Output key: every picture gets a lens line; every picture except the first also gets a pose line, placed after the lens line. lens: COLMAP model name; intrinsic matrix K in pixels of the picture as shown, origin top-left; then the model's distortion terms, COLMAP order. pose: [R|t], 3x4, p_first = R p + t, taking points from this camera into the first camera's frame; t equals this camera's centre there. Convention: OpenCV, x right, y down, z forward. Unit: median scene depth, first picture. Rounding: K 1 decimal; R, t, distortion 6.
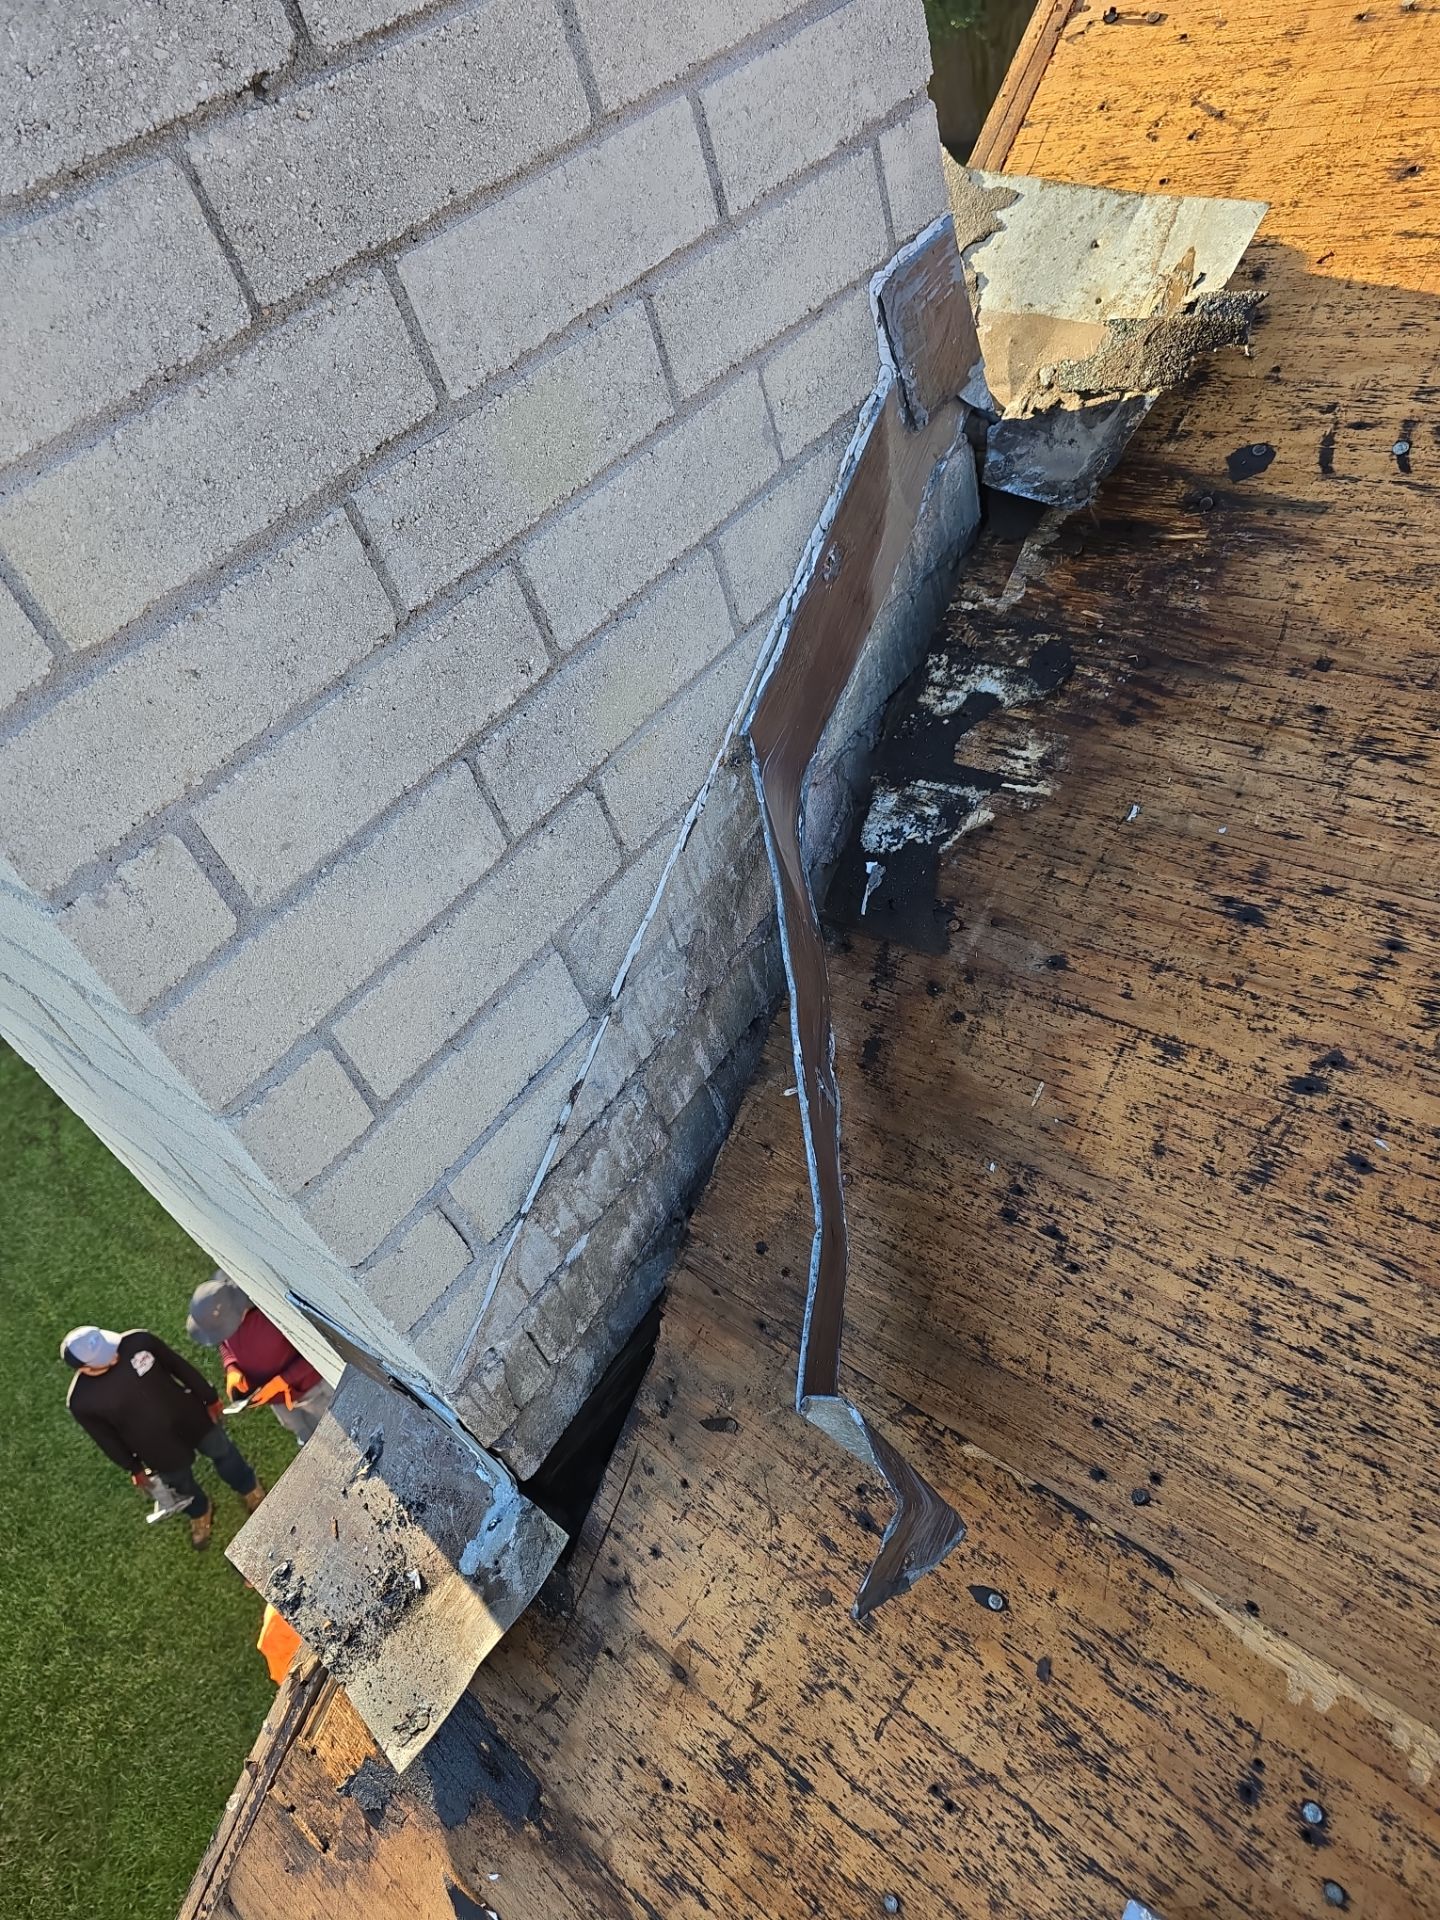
lens RADIAL K [[1337.4, 0, 707.9], [0, 1337.4, 969.8], [0, 0, 1]] dist [0.034093, -0.037410]
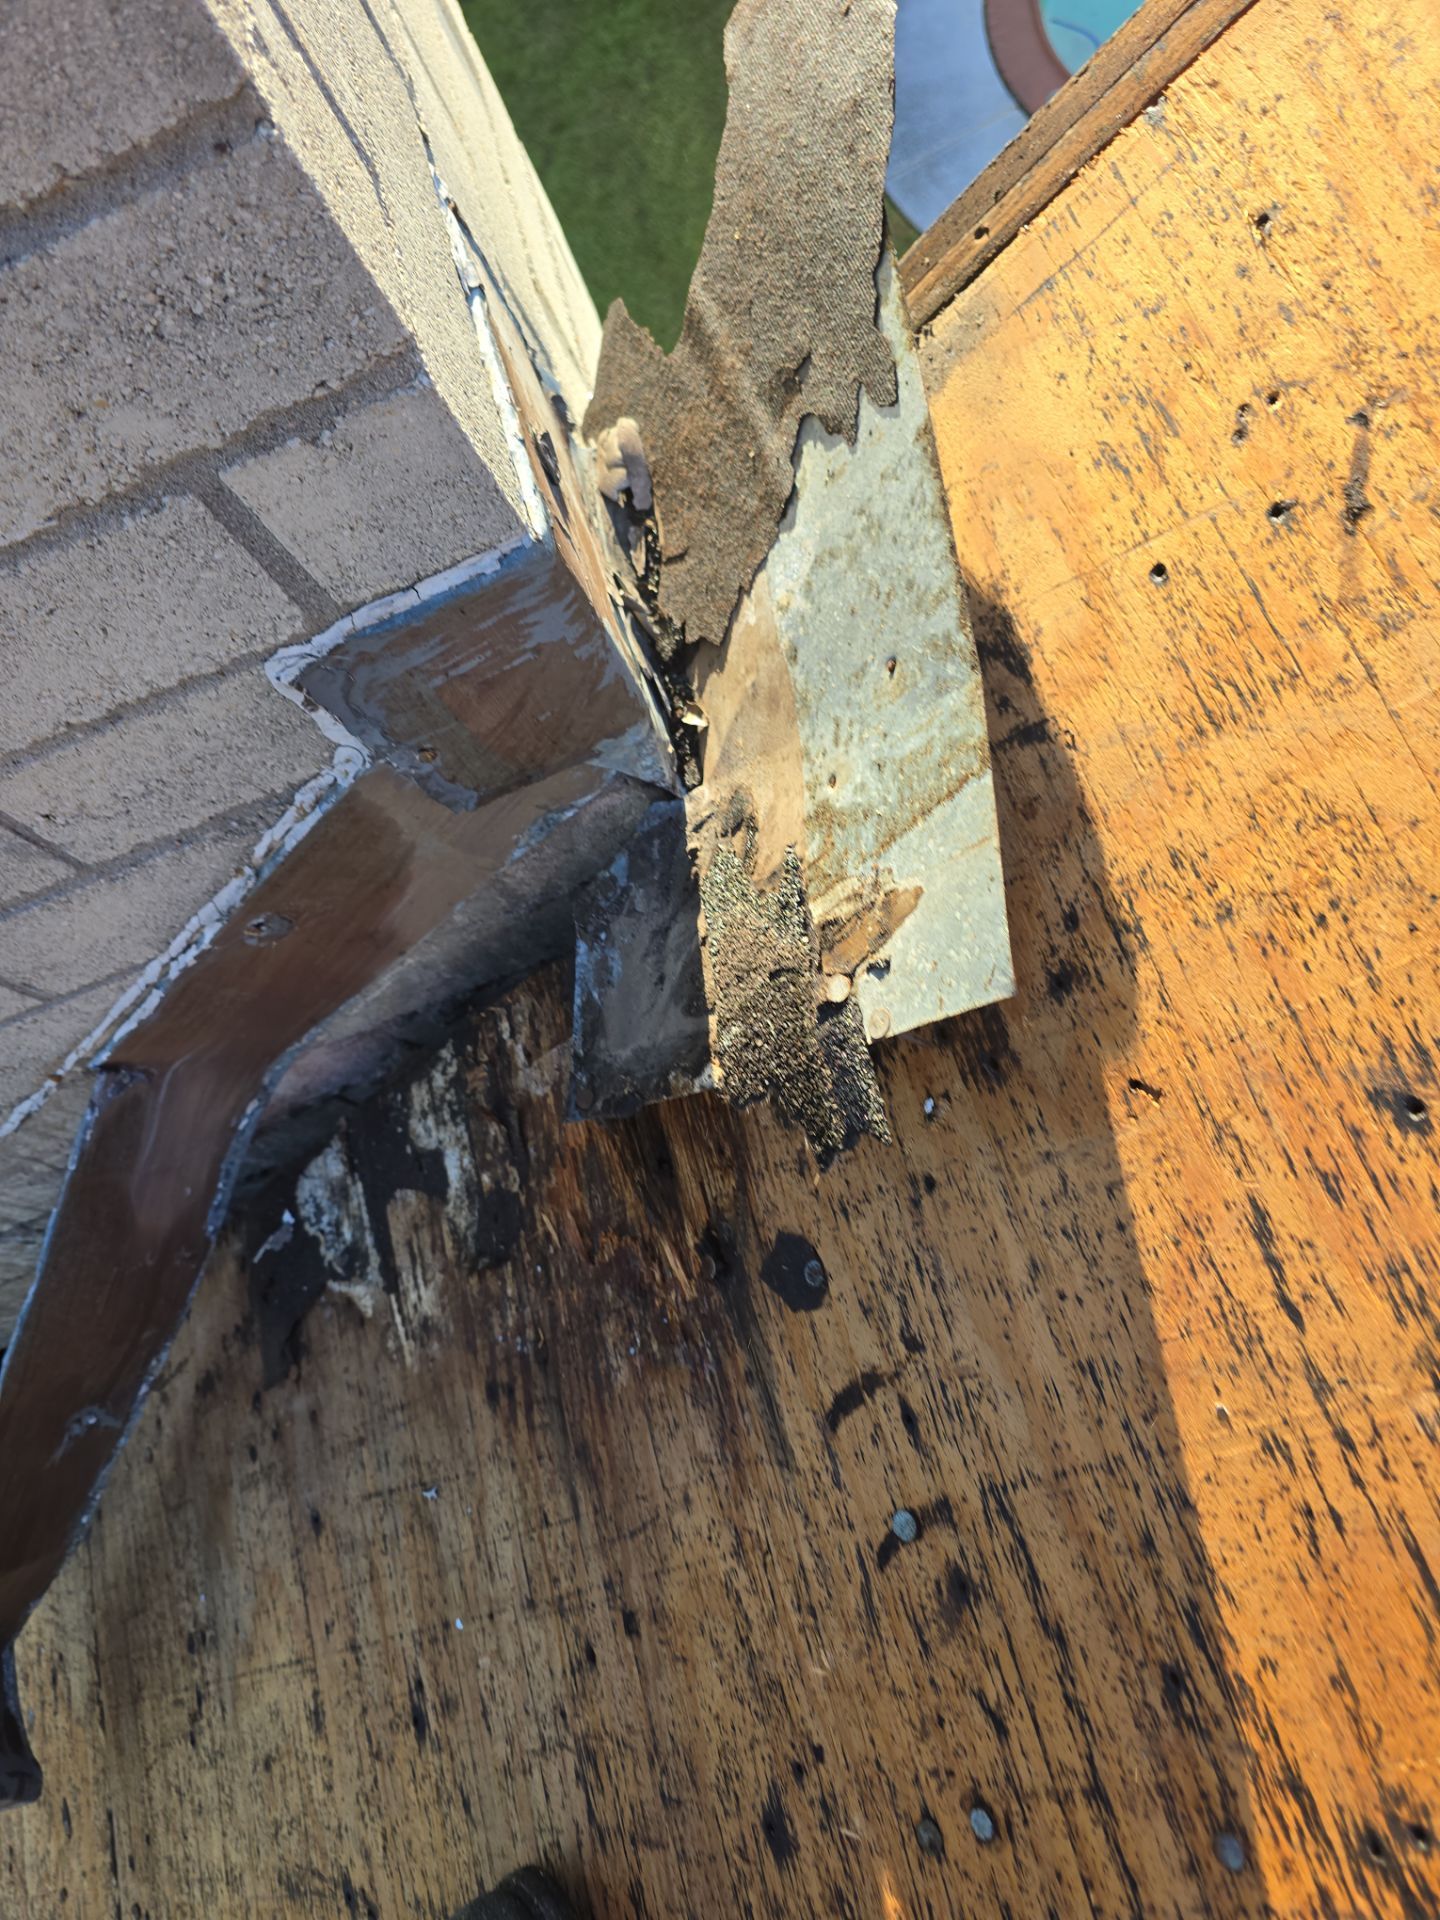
lens RADIAL K [[1337.4, 0, 722.0], [0, 1337.4, 966.1], [0, 0, 1]] dist [0.034093, -0.037410]
pose [[0.830391, 0.535641, -0.153426, 0.402369], [-0.338916, 0.704136, 0.623962, -0.807922], [0.442252, -0.466134, 0.766246, 0.643559]]
